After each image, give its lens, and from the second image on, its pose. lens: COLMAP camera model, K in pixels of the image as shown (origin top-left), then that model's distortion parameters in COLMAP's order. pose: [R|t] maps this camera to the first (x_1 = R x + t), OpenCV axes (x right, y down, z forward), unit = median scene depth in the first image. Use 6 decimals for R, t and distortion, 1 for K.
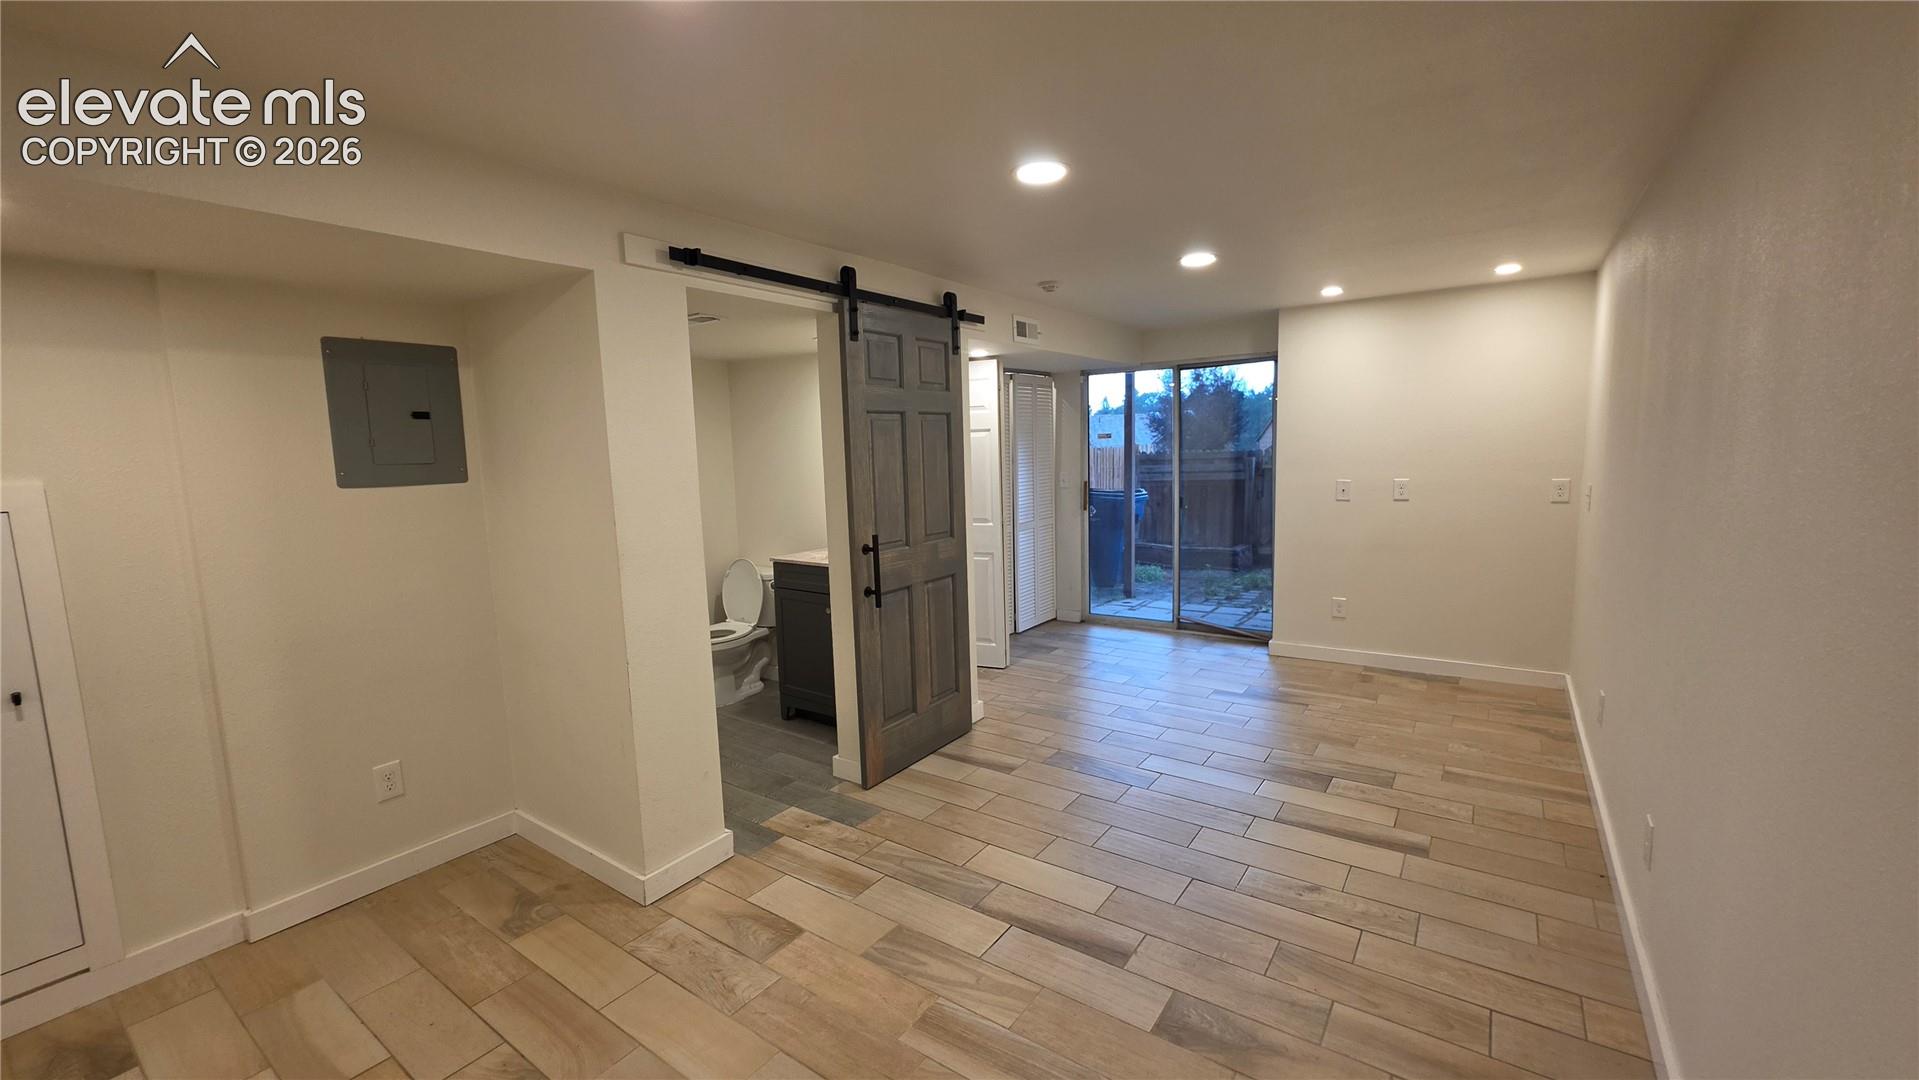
lens RADIAL K [[747.1, 0, 958.9], [0, 747.1, 534.5], [0, 0, 1]] dist [-0.000671, 0.000057]
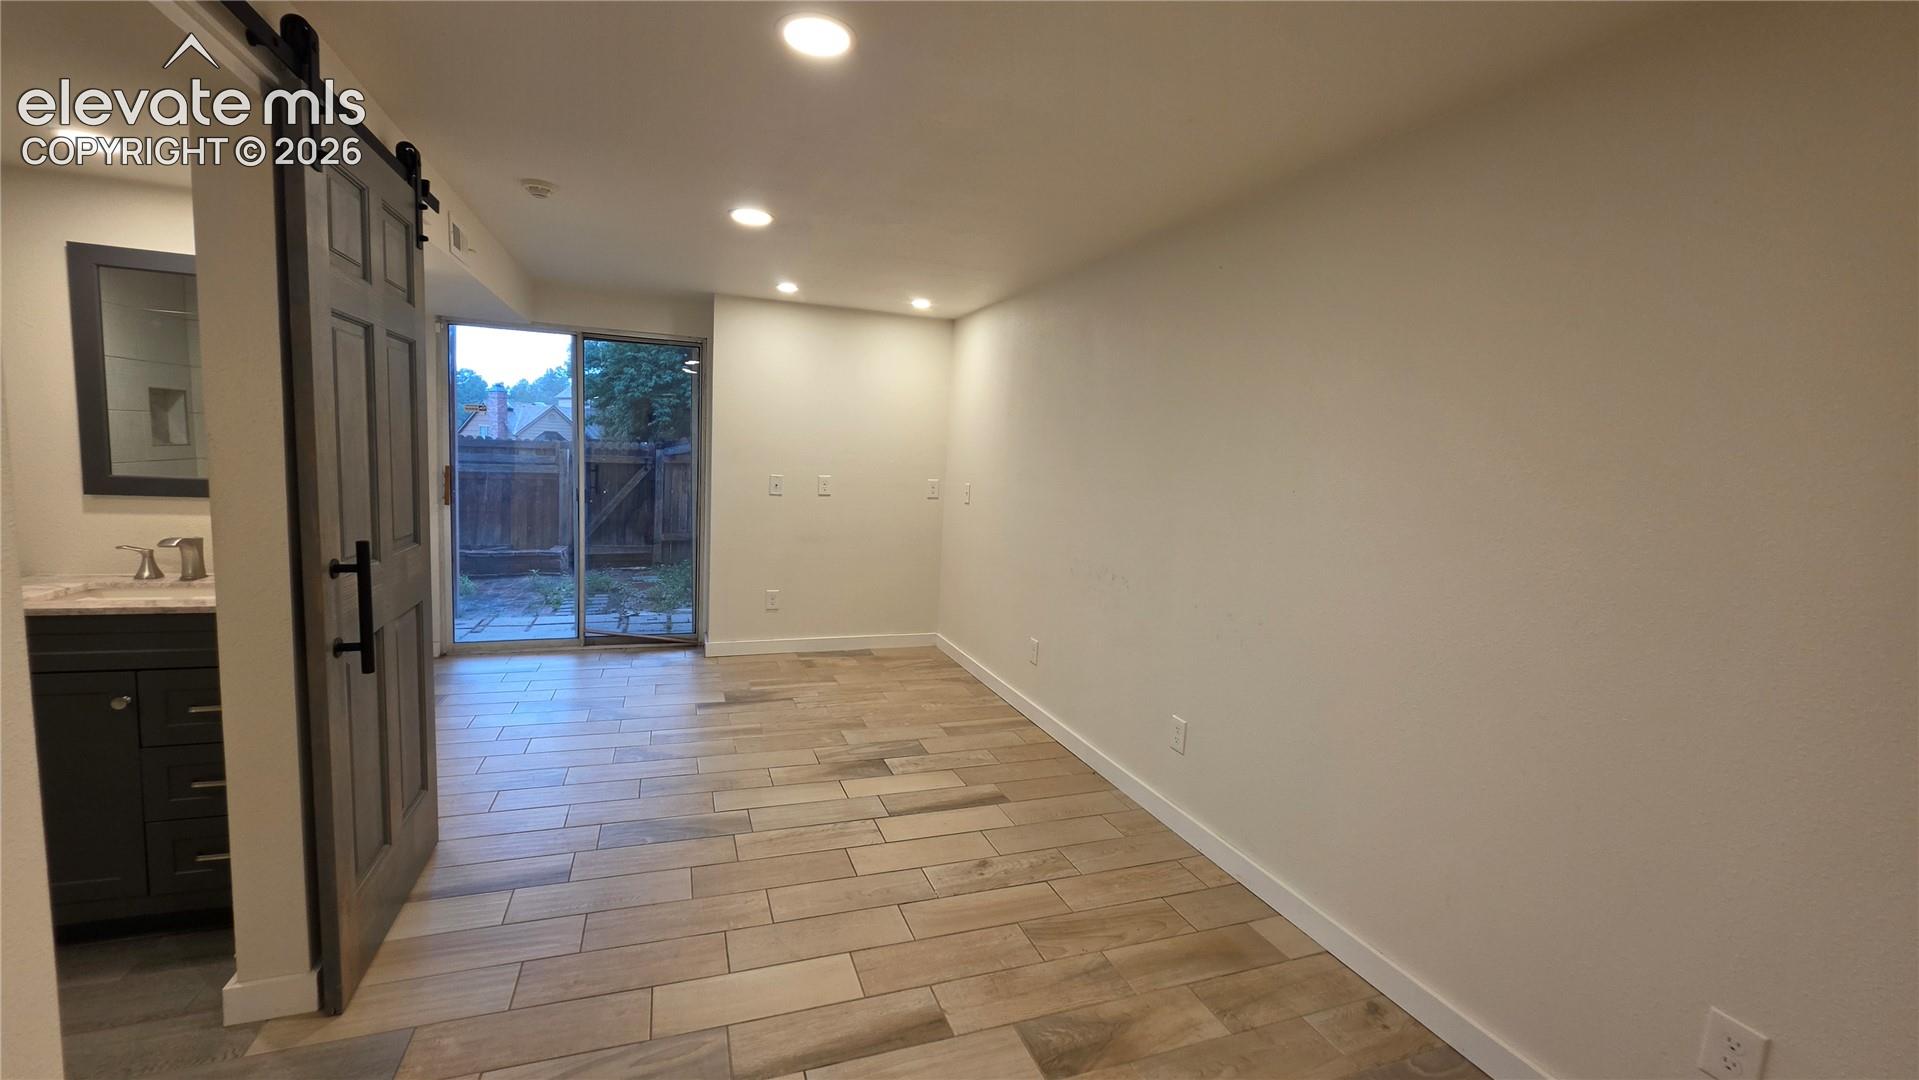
lens RADIAL K [[756.3, 0, 931.2], [0, 756.3, 532.8], [0, 0, 1]] dist [0.000742, 0.000184]
pose [[0.586444, -0.026746, 0.809548, -0.285314], [0.029144, 0.999504, 0.011910, 0.000292], [-0.809465, 0.016609, 0.586933, 0.306329]]
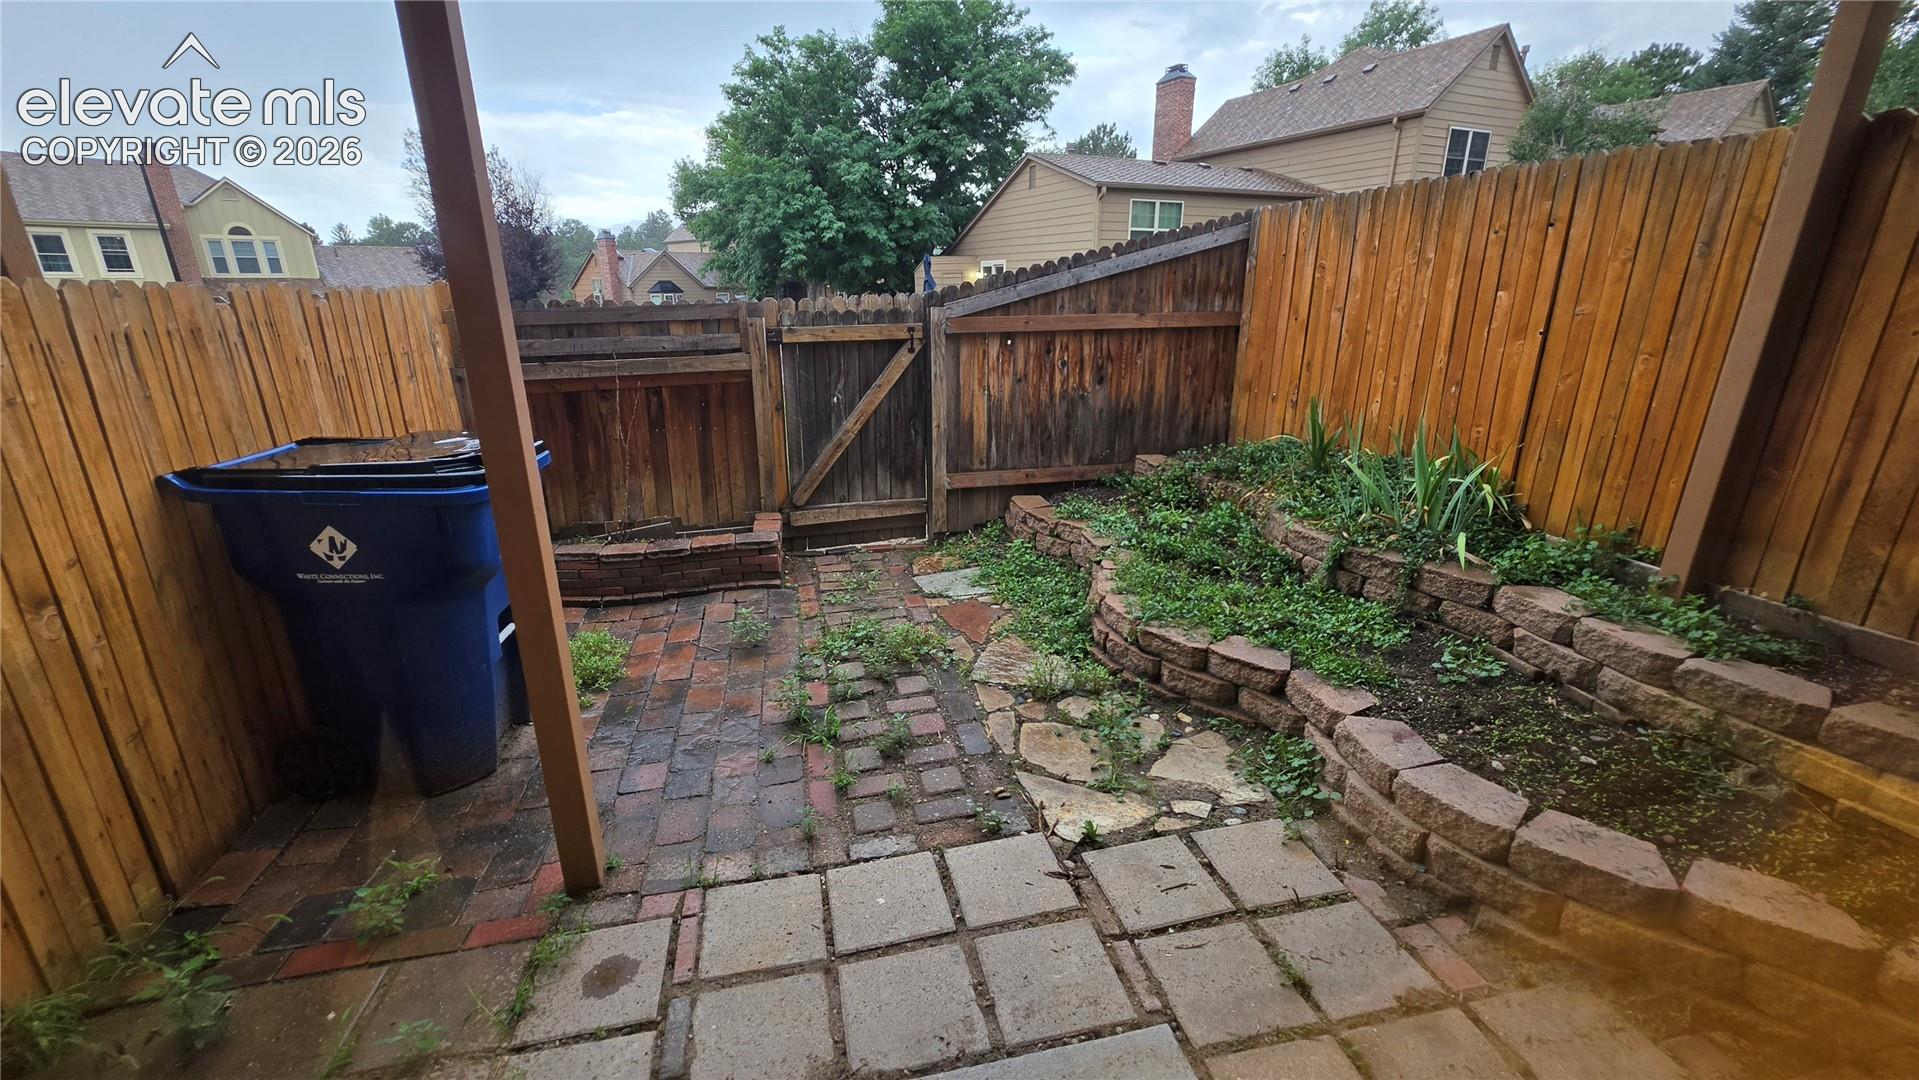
lens RADIAL K [[769.7, 0, 951.2], [0, 769.7, 534.2], [0, 0, 1]] dist [-0.000139, 0.000017]
pose [[0.679880, -0.202692, 0.704754, 0.370714], [0.070878, 0.974706, 0.211956, -0.202597], [-0.729890, -0.094153, 0.677049, 1.798209]]
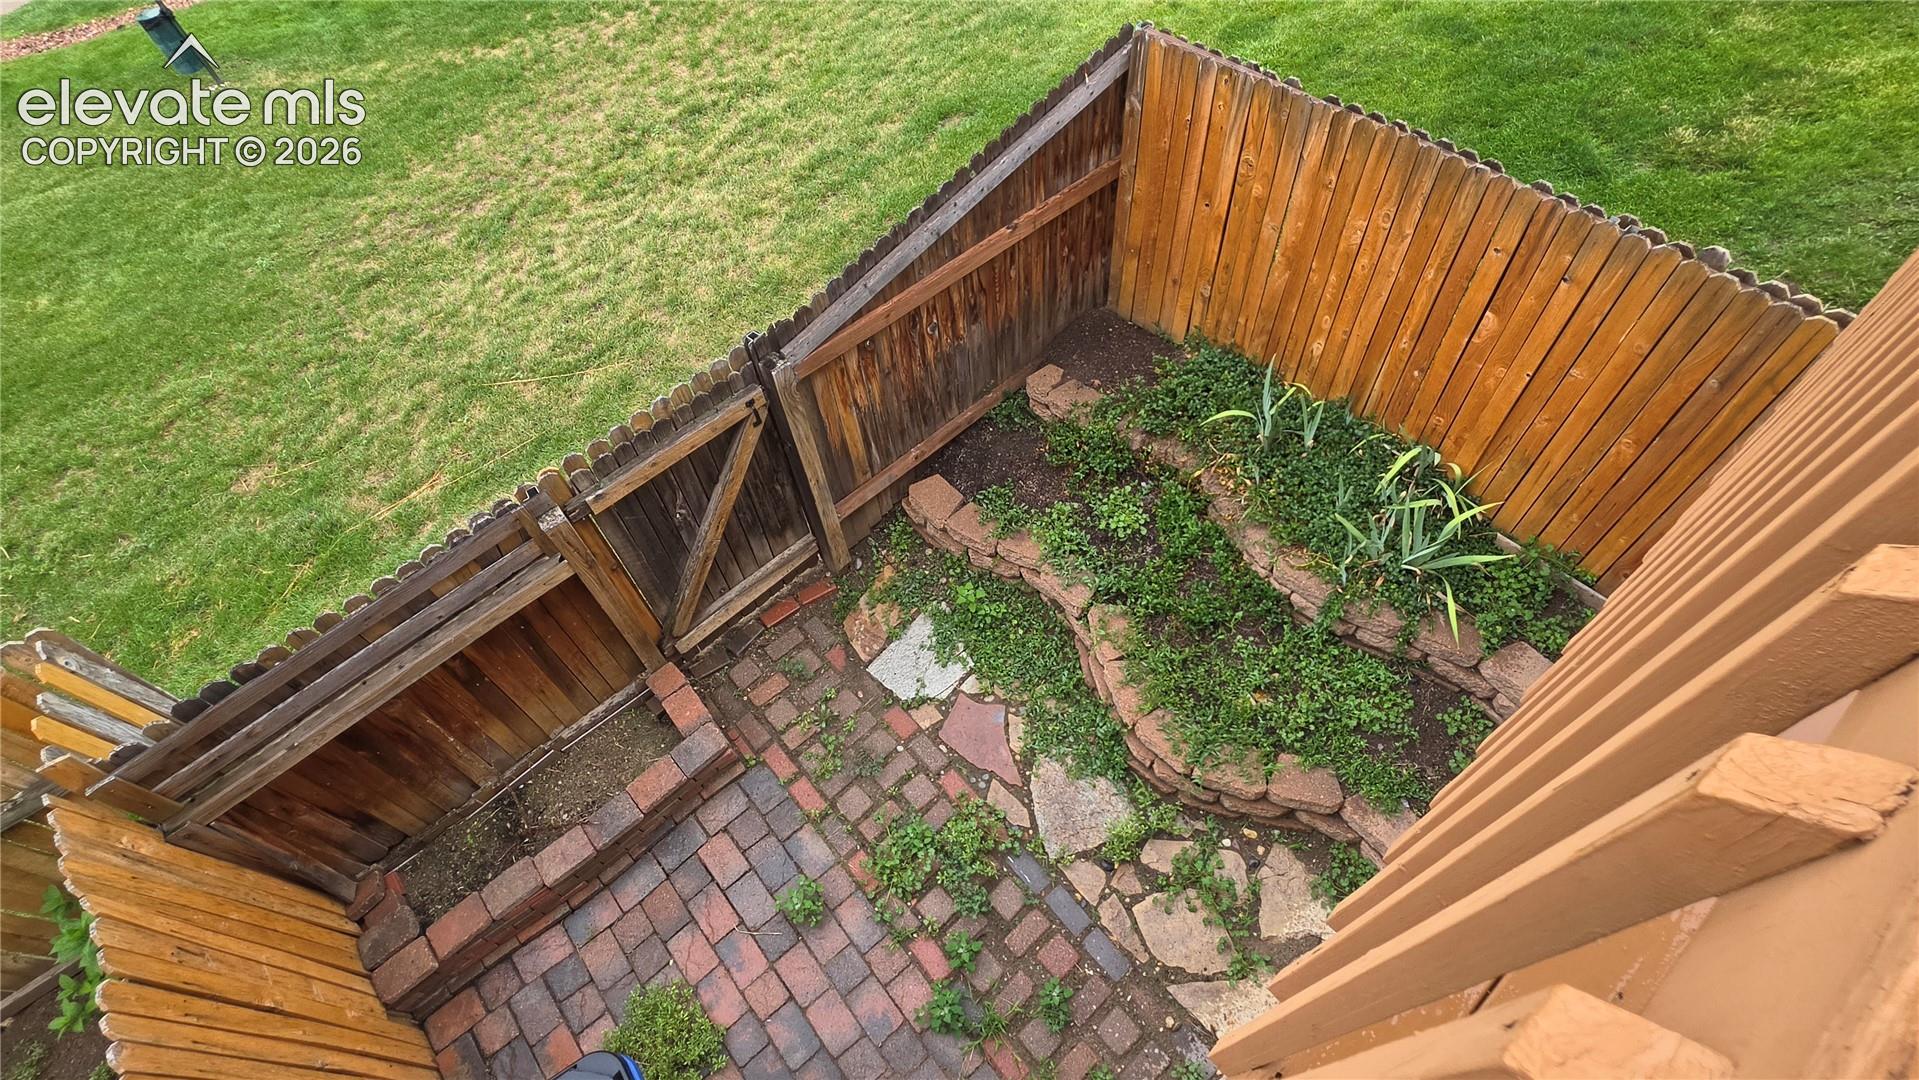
lens RADIAL K [[913.2, 0, 948.0], [0, 913.2, 535.3], [0, 0, 1]] dist [-0.005233, 0.004295]
pose [[0.254624, -0.787481, 0.561285, 0.680058], [0.176291, 0.608488, 0.773733, -1.040782], [-0.950835, -0.098062, 0.293762, 2.257314]]
